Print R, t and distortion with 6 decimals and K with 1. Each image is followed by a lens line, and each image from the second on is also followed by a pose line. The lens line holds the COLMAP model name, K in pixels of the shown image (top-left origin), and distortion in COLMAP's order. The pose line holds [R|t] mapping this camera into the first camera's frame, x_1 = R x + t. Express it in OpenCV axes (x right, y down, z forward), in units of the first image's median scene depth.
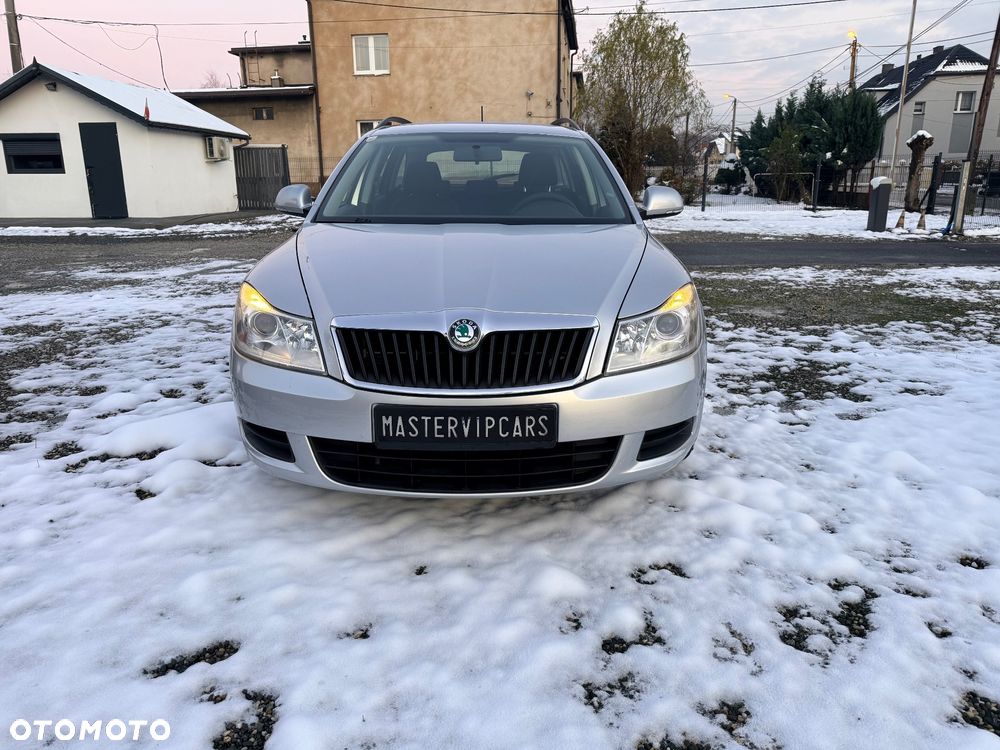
lens RADIAL K [[705.6, 0, 500.0], [0, 705.6, 375.0], [0, 0, 1]] dist [0.016791, -0.017588]
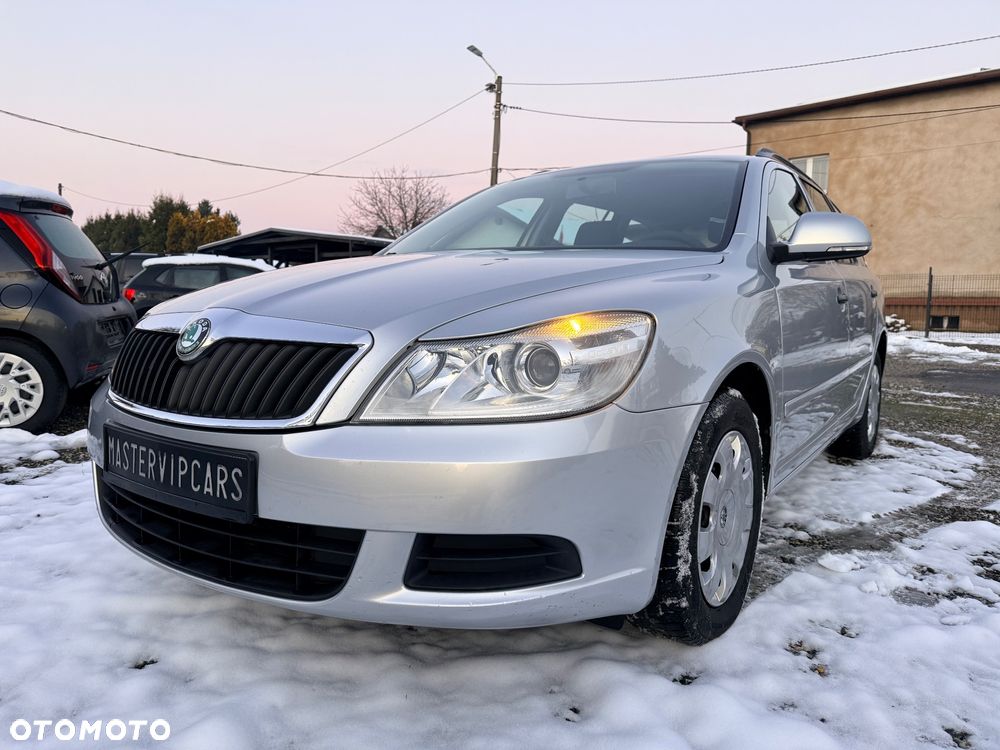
lens RADIAL K [[695.5, 0, 499.8], [0, 695.5, 396.3], [0, 0, 1]] dist [-0.000929, -0.006807]
pose [[0.814169, 0.088684, -0.573815, 0.045898], [-0.171470, 0.980913, -0.091692, 0.000836], [0.554731, 0.173045, 0.813836, 0.046427]]
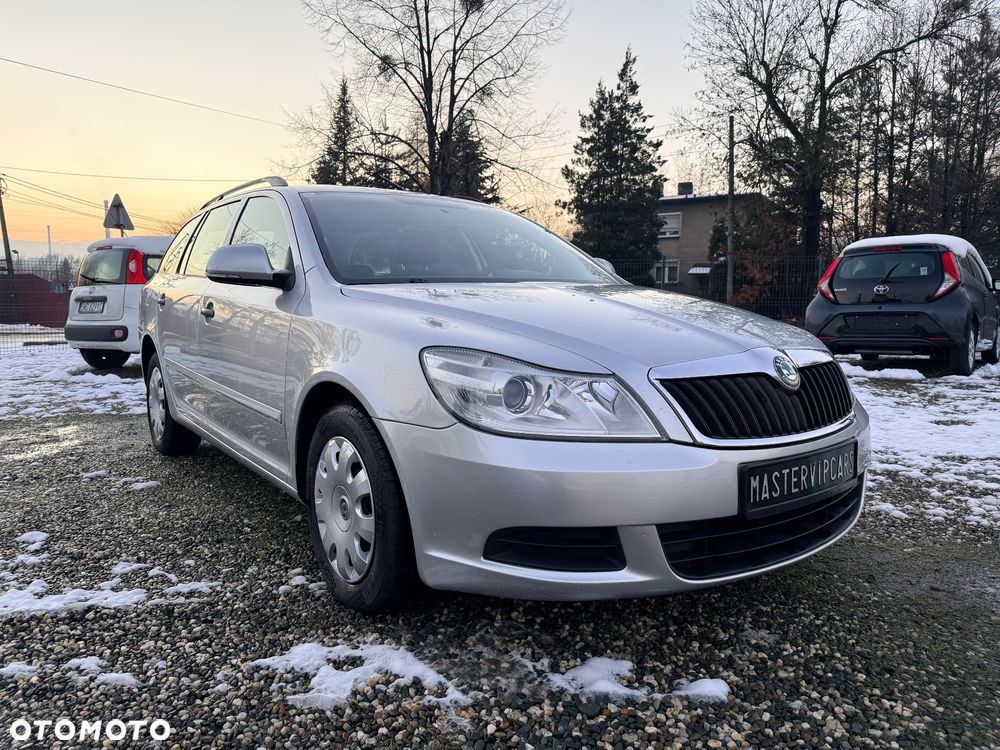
lens RADIAL K [[698.1, 0, 500.0], [0, 698.1, 375.0], [0, 0, 1]] dist [0.109231, -0.169898]
pose [[0.813191, -0.072451, 0.577470, -0.065572], [0.162381, 0.981064, -0.105577, -0.001435], [-0.558885, 0.179624, 0.809557, 0.036083]]
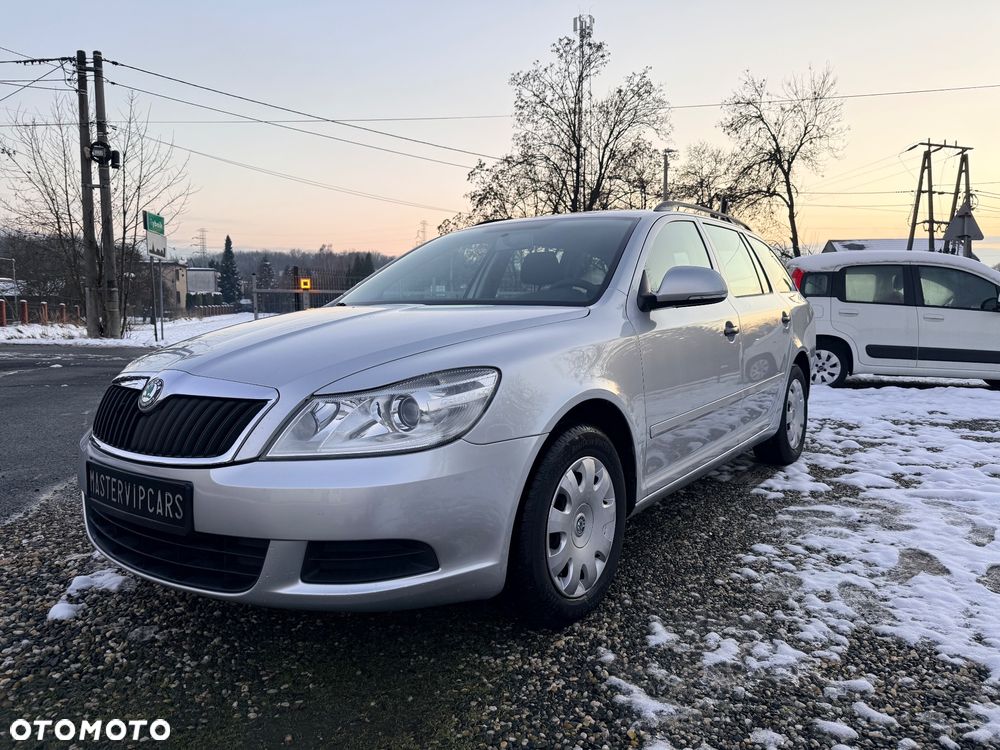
lens RADIAL K [[704.7, 0, 502.1], [0, 704.7, 392.6], [0, 0, 1]] dist [-0.007832, -0.004912]
pose [[0.801511, 0.057832, -0.595178, 0.065775], [-0.151045, 0.982617, -0.107930, -0.002268], [0.578590, 0.176405, 0.796313, 0.040283]]
